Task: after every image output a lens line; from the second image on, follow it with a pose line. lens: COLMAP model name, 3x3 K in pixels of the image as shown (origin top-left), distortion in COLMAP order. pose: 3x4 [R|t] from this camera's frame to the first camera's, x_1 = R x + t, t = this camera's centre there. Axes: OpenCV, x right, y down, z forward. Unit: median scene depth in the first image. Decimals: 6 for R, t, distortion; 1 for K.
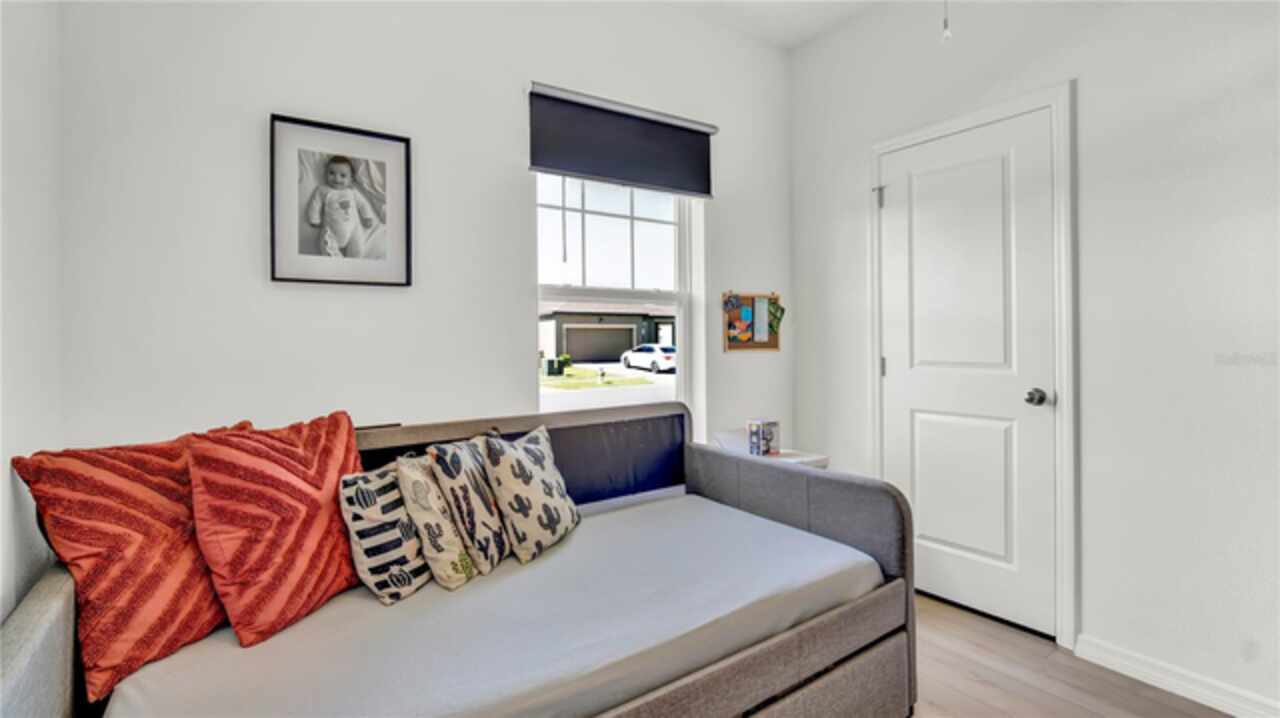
lens RADIAL K [[581.5, 0, 636.5], [0, 581.5, 342.6], [0, 0, 1]] dist [-0.008256, -0.000601]
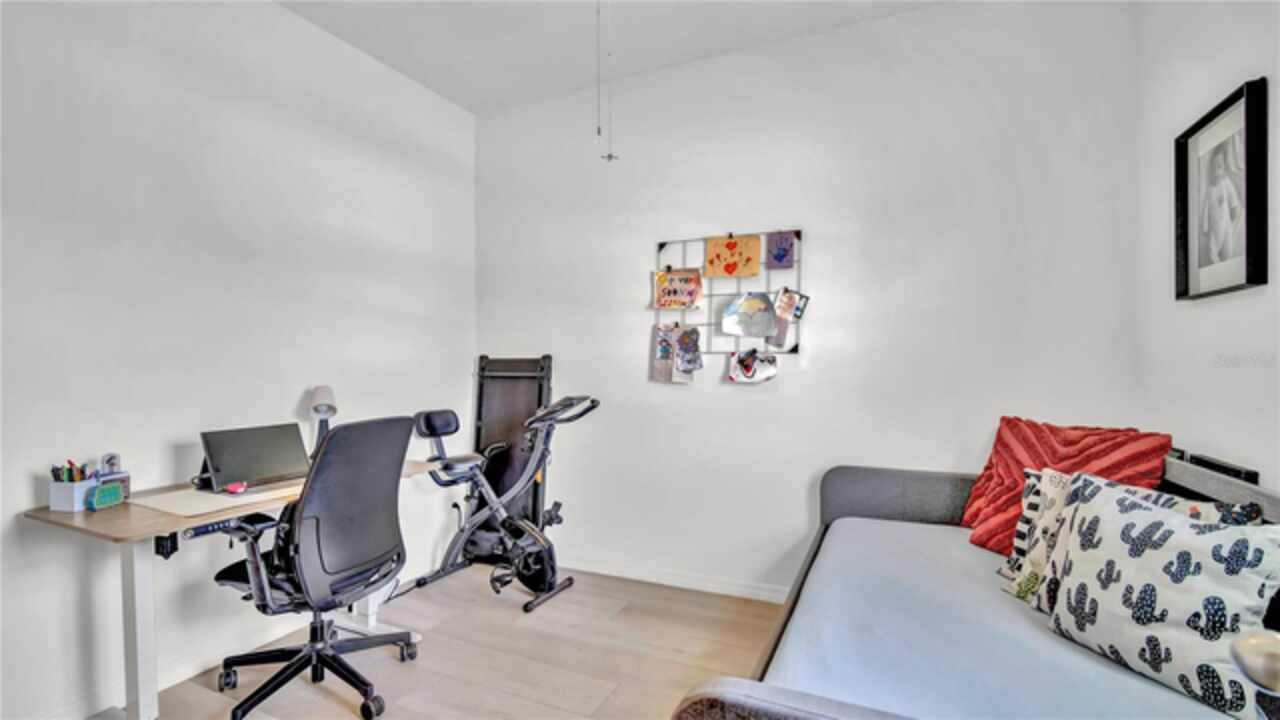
lens RADIAL K [[581.5, 0, 631.8], [0, 581.5, 363.2], [0, 0, 1]] dist [-0.008256, -0.000601]
pose [[-0.861558, 0.013162, -0.507488, 0.657302], [0.009136, 0.999904, 0.010423, -0.014320], [0.507577, 0.004343, -0.861596, 1.251082]]
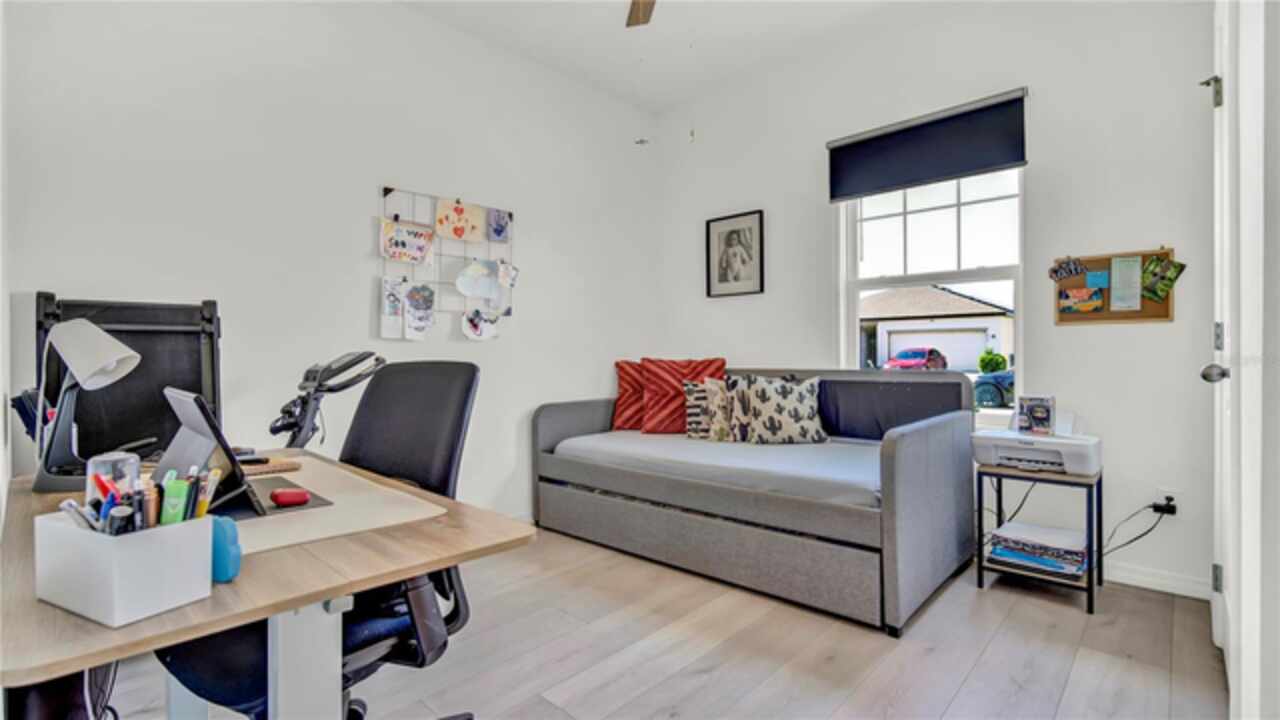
lens RADIAL K [[581.5, 0, 637.4], [0, 581.5, 353.7], [0, 0, 1]] dist [-0.008256, -0.000601]
pose [[0.214890, 0.010531, -0.976582, 1.307806], [0.003171, 0.999929, 0.011481, 0.071115], [0.976633, -0.005564, 0.214841, 0.244903]]
